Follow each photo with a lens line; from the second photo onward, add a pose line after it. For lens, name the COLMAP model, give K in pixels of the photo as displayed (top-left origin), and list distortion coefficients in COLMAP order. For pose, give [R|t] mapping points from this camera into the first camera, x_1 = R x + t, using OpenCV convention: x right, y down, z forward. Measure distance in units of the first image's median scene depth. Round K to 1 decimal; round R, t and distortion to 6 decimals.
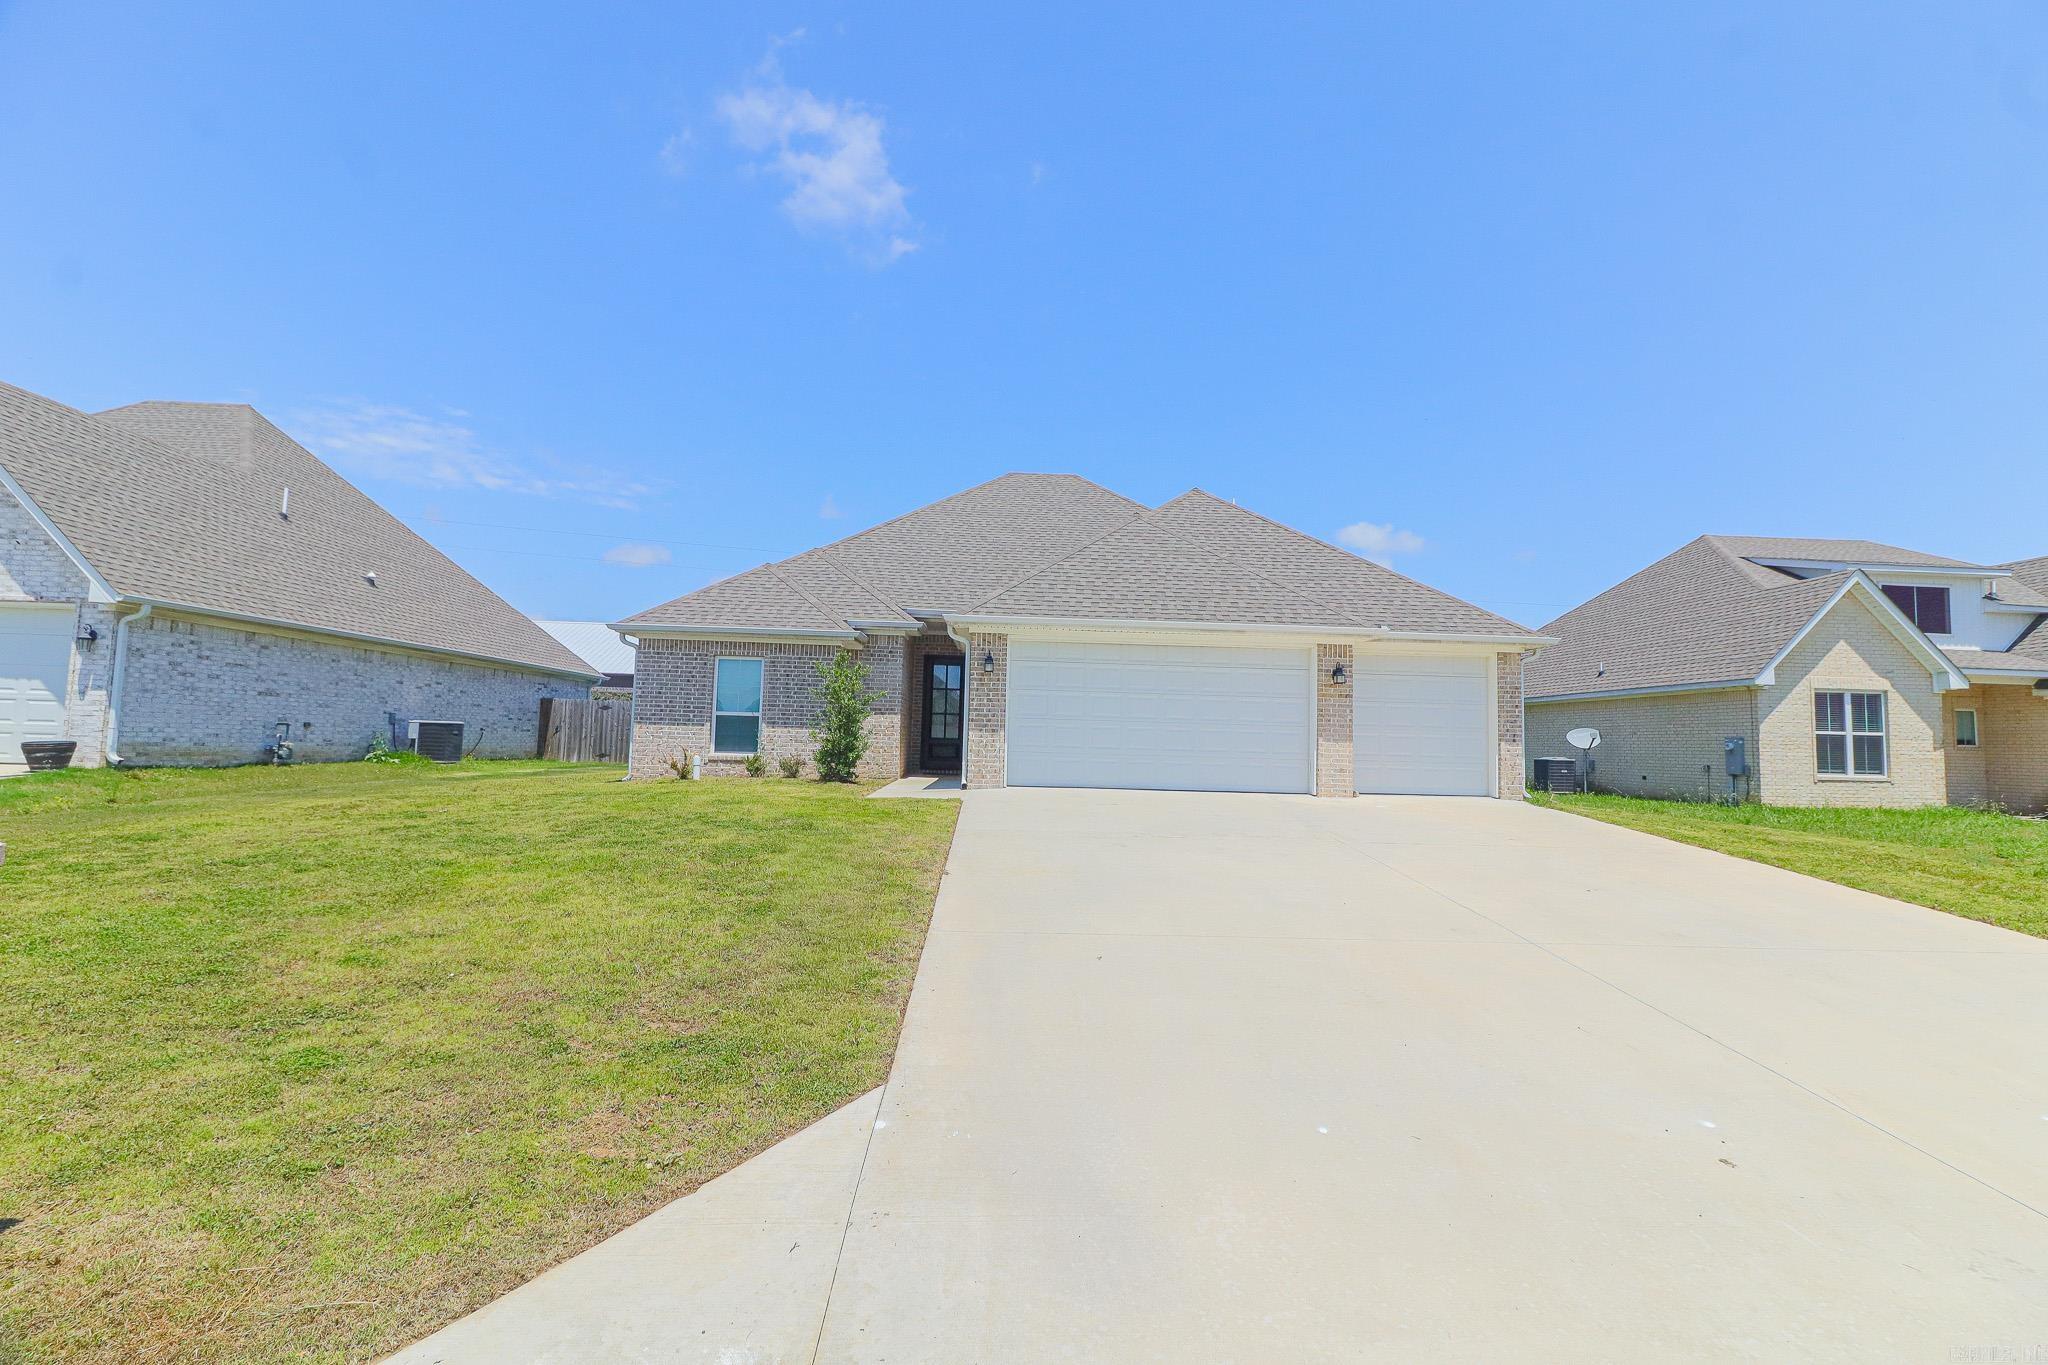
lens RADIAL K [[980.5, 0, 1045.9], [0, 980.5, 669.4], [0, 0, 1]] dist [0.010273, -0.010888]
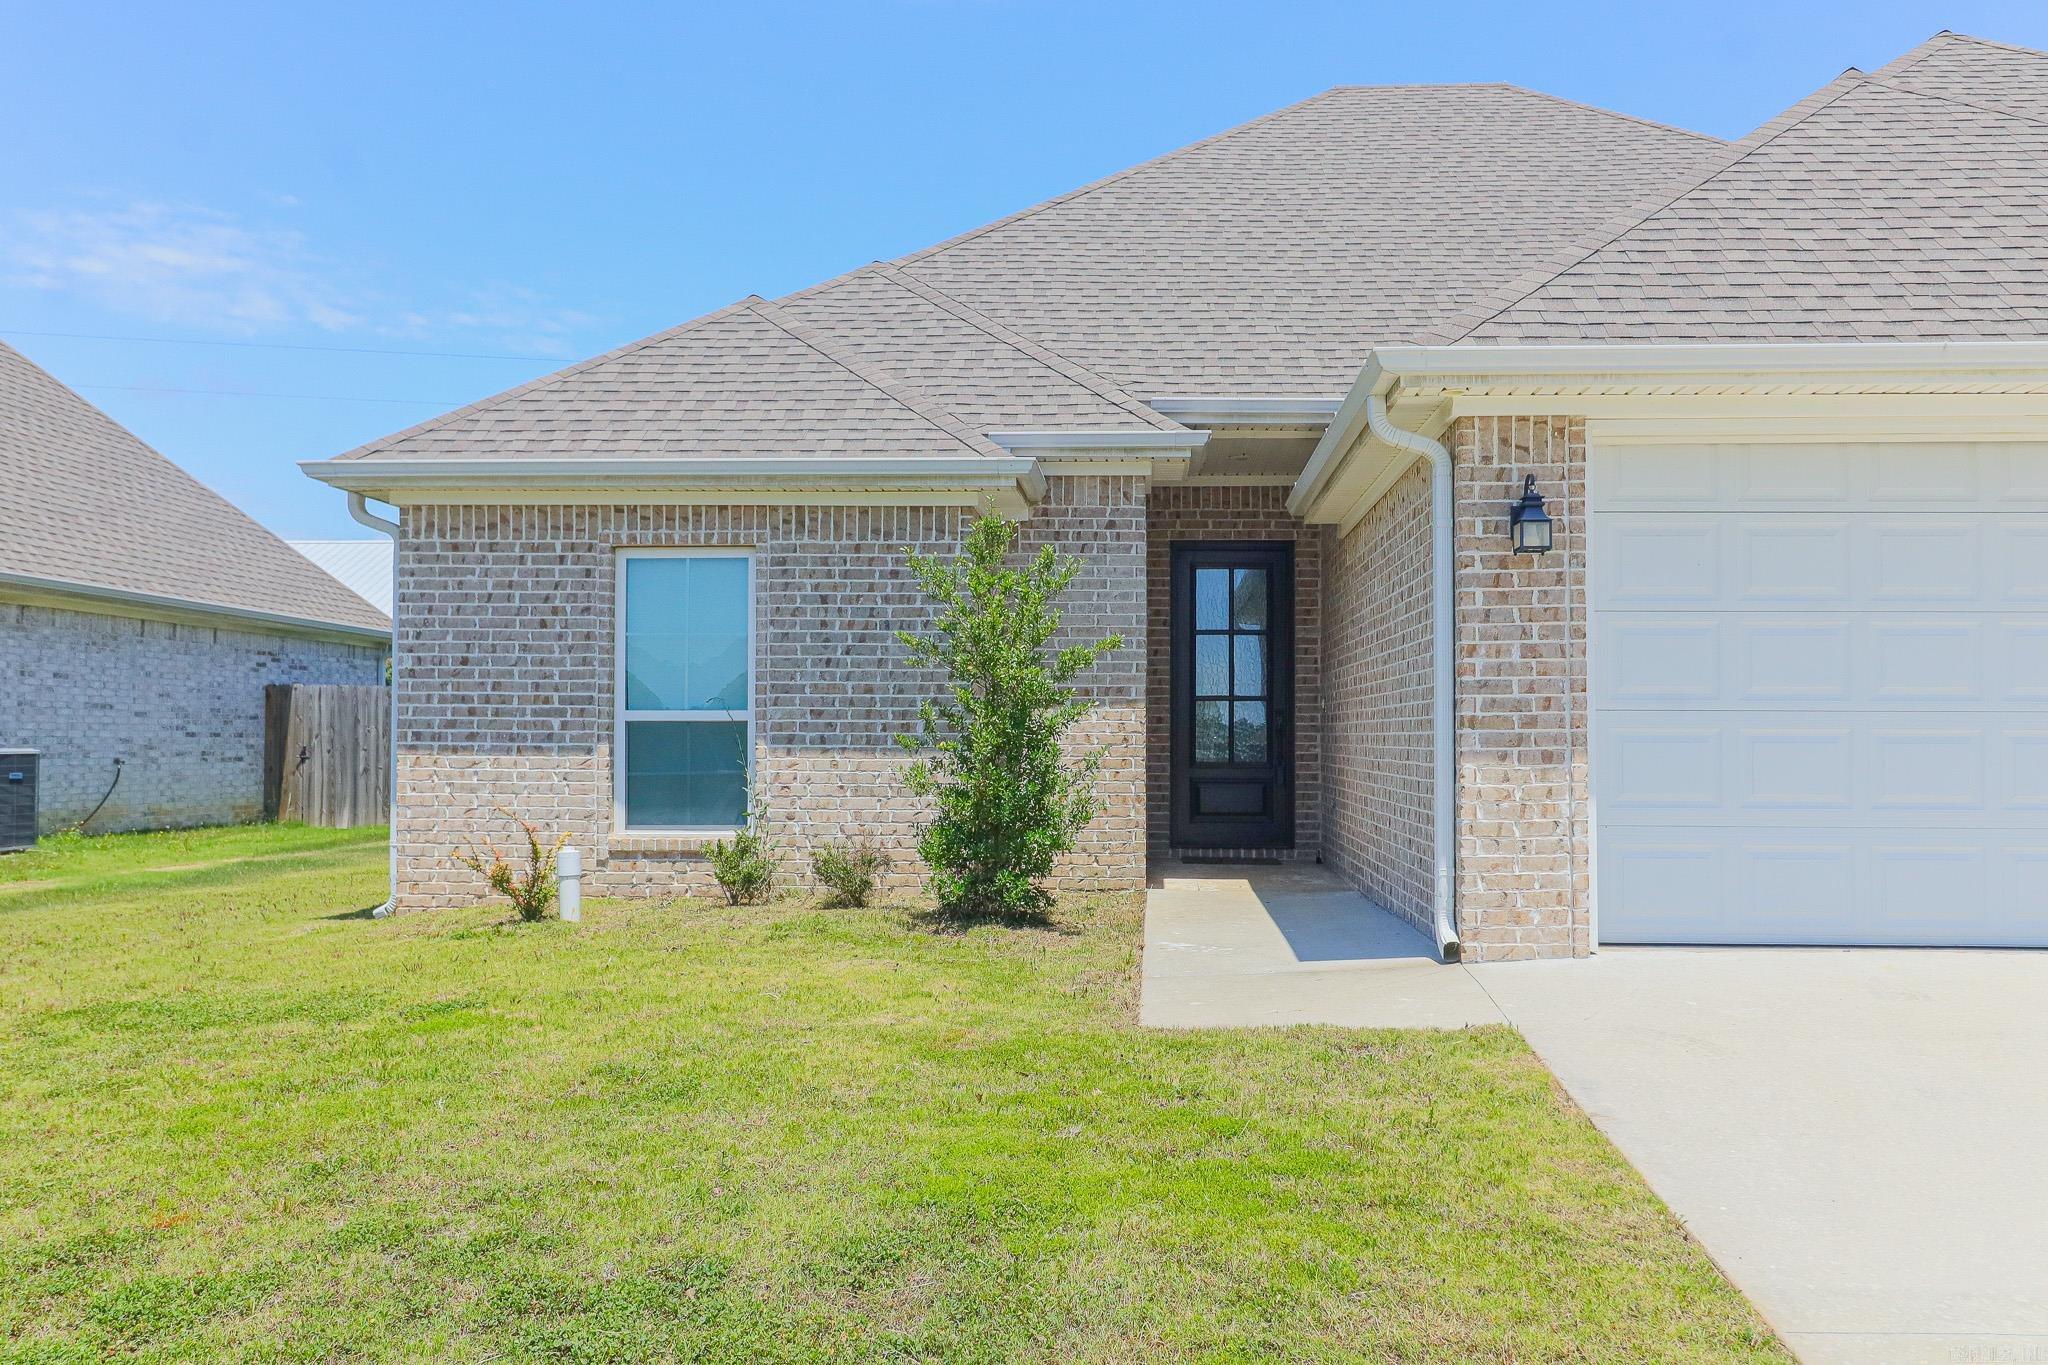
lens RADIAL K [[1724.7, 0, 1057.4], [0, 1724.7, 712.4], [0, 0, 1]] dist [0.005816, 0.000567]
pose [[0.994281, -0.025337, -0.103744, -0.127442], [0.031185, 0.997991, 0.055146, 0.015394], [0.102138, -0.058066, 0.993074, 0.431362]]
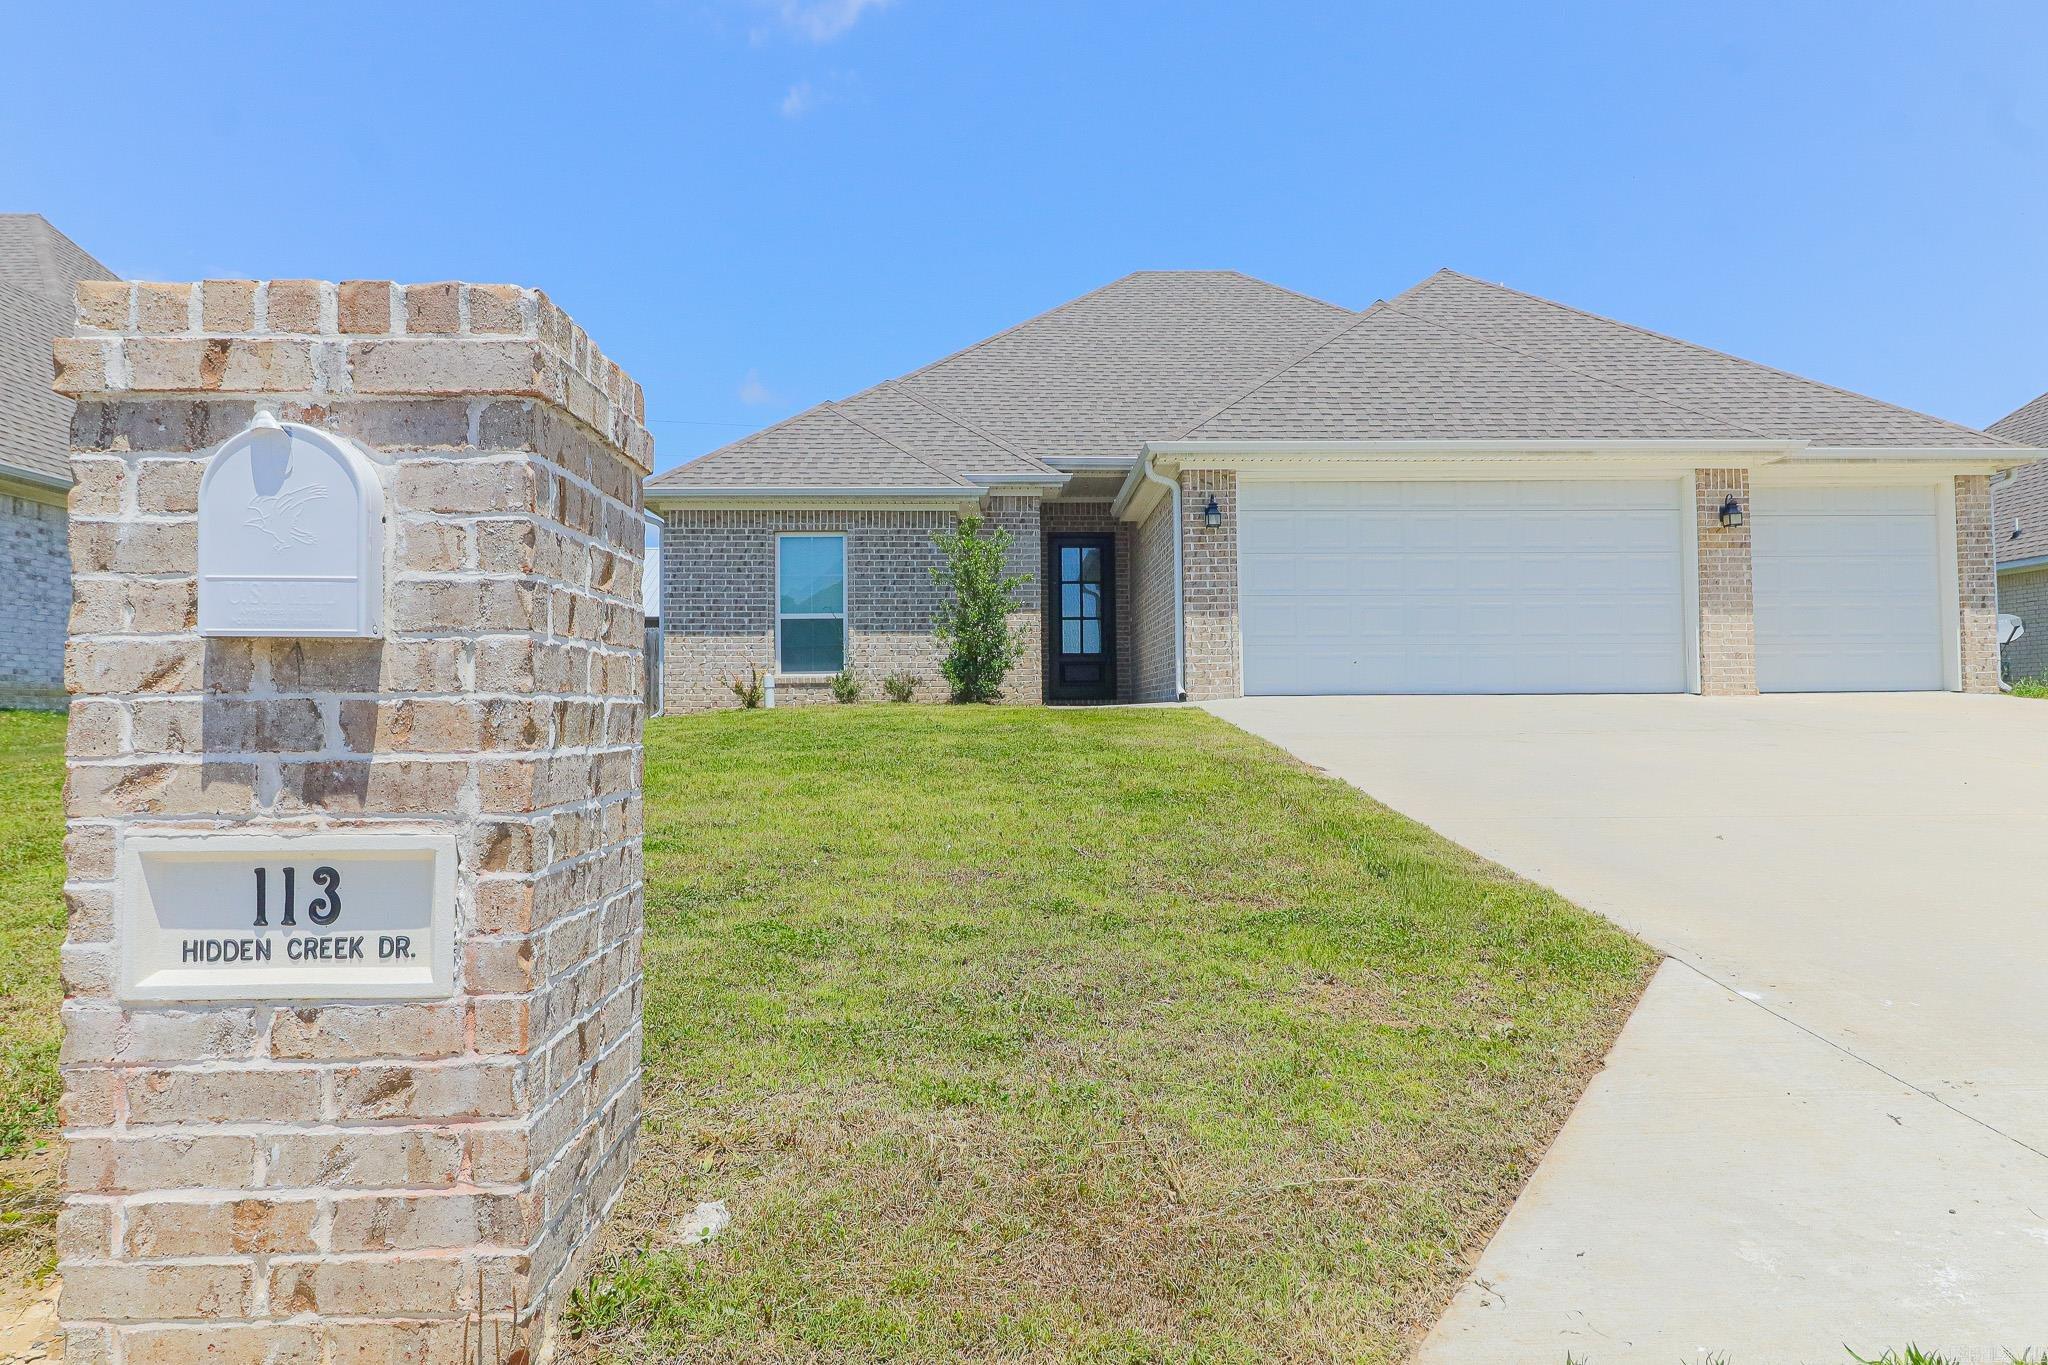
lens RADIAL K [[1395.8, 0, 1045.5], [0, 1395.8, 669.0], [0, 0, 1]] dist [0.006143, -0.012364]
pose [[0.999168, -0.036156, -0.018844, -0.140590], [0.036902, 0.998483, 0.040866, 0.050420], [0.017338, -0.041528, 0.998987, 0.030792]]
